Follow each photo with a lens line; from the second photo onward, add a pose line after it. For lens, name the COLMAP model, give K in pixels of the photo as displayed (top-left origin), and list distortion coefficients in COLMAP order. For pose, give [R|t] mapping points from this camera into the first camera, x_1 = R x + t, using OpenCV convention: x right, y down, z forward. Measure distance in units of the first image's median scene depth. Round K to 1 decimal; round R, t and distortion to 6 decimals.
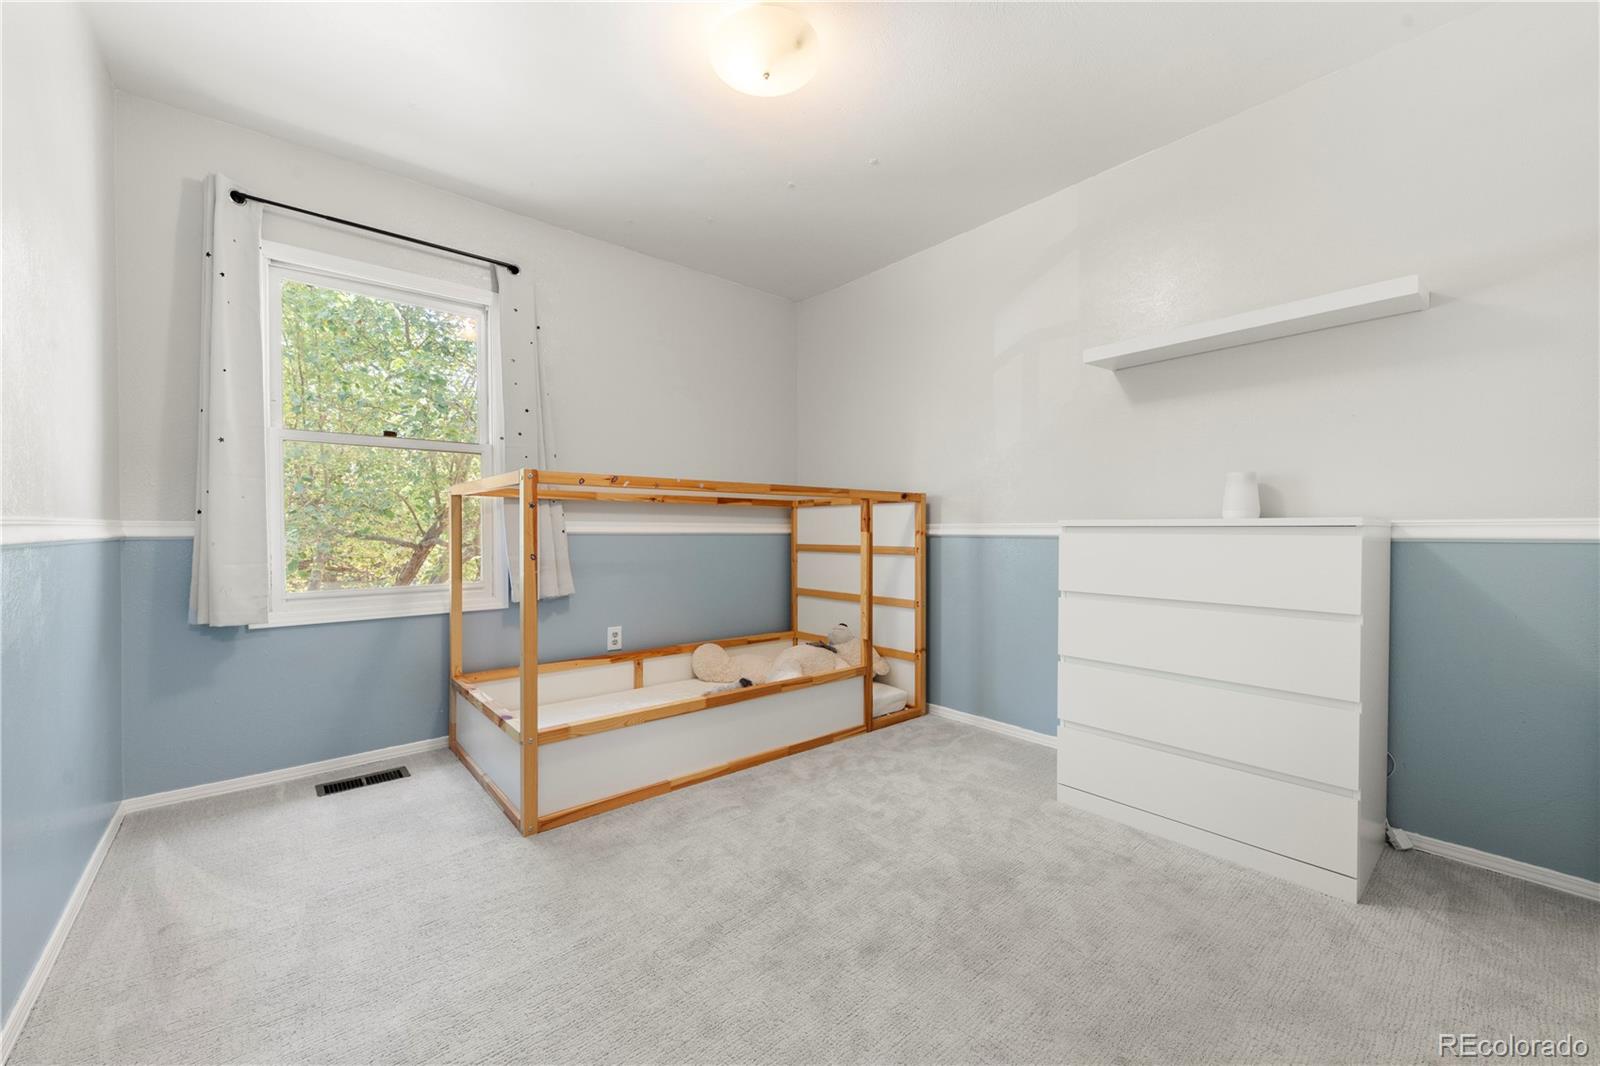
lens RADIAL K [[613.2, 0, 811.2], [0, 613.2, 531.7], [0, 0, 1]] dist [-0.000674, -0.000346]
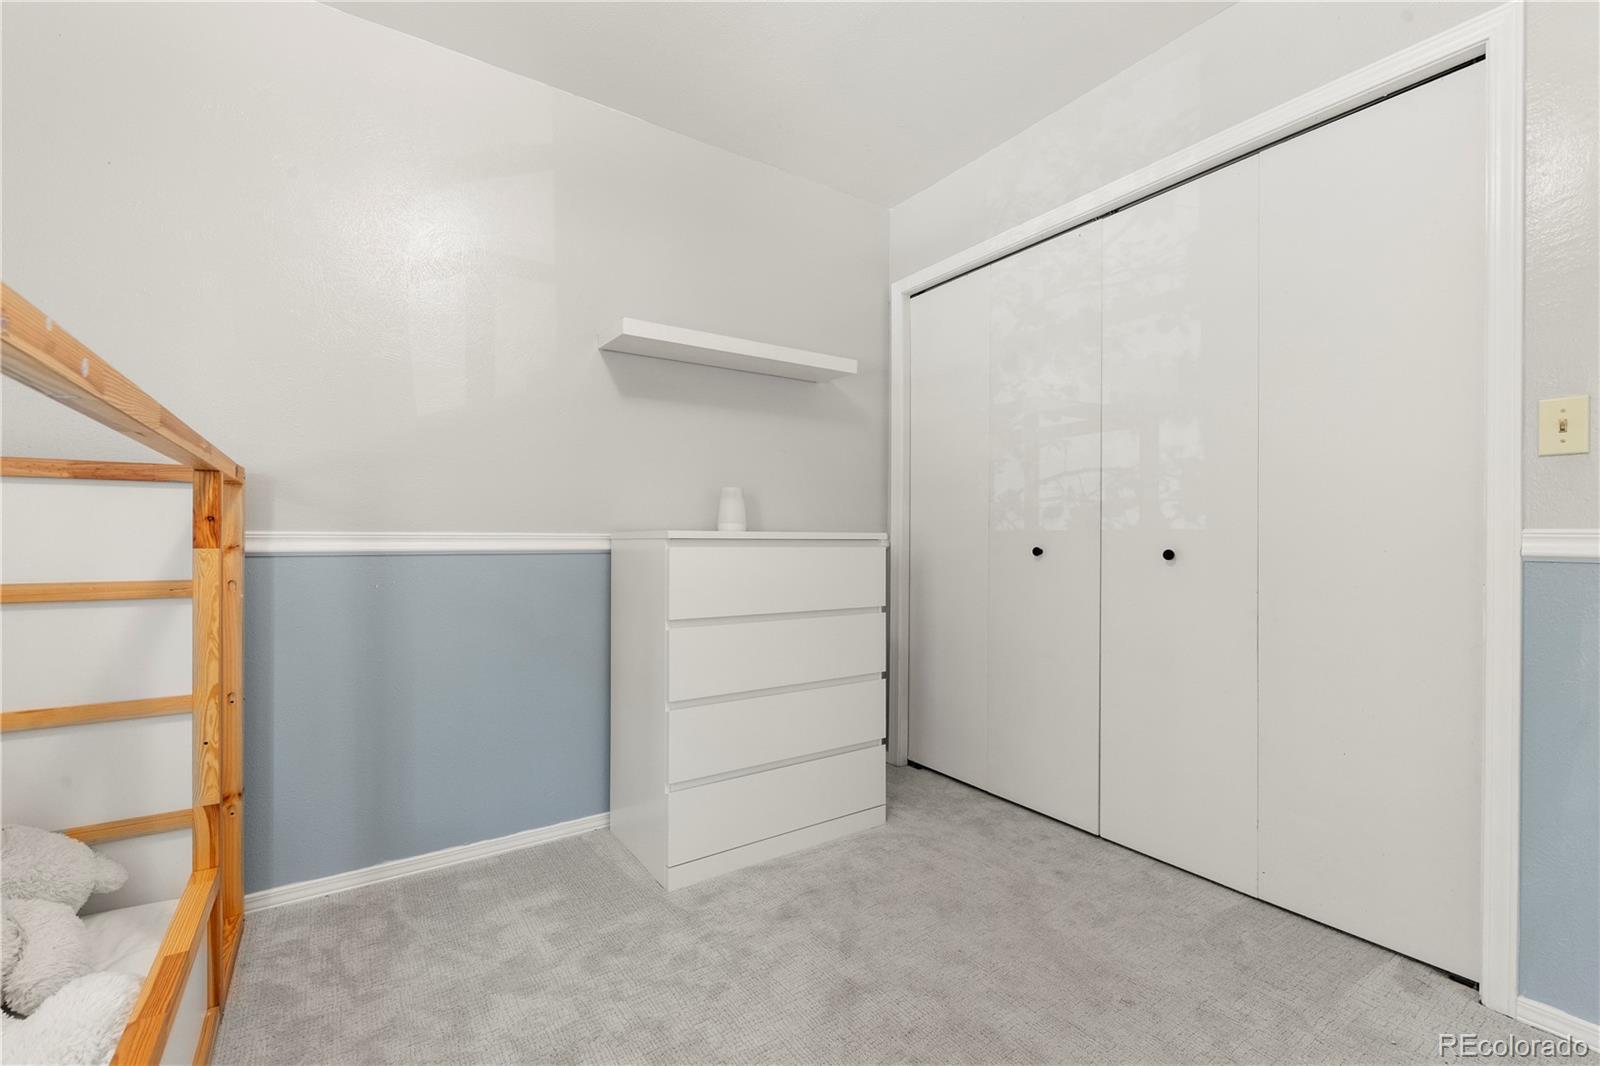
lens RADIAL K [[664.4, 0, 796.0], [0, 664.4, 543.1], [0, 0, 1]] dist [0.002100, 0.000238]
pose [[0.126955, 0.001508, 0.991907, -0.337238], [0.003290, 0.999993, -0.001941, 0.000335], [-0.991903, 0.003510, 0.126949, 0.598222]]
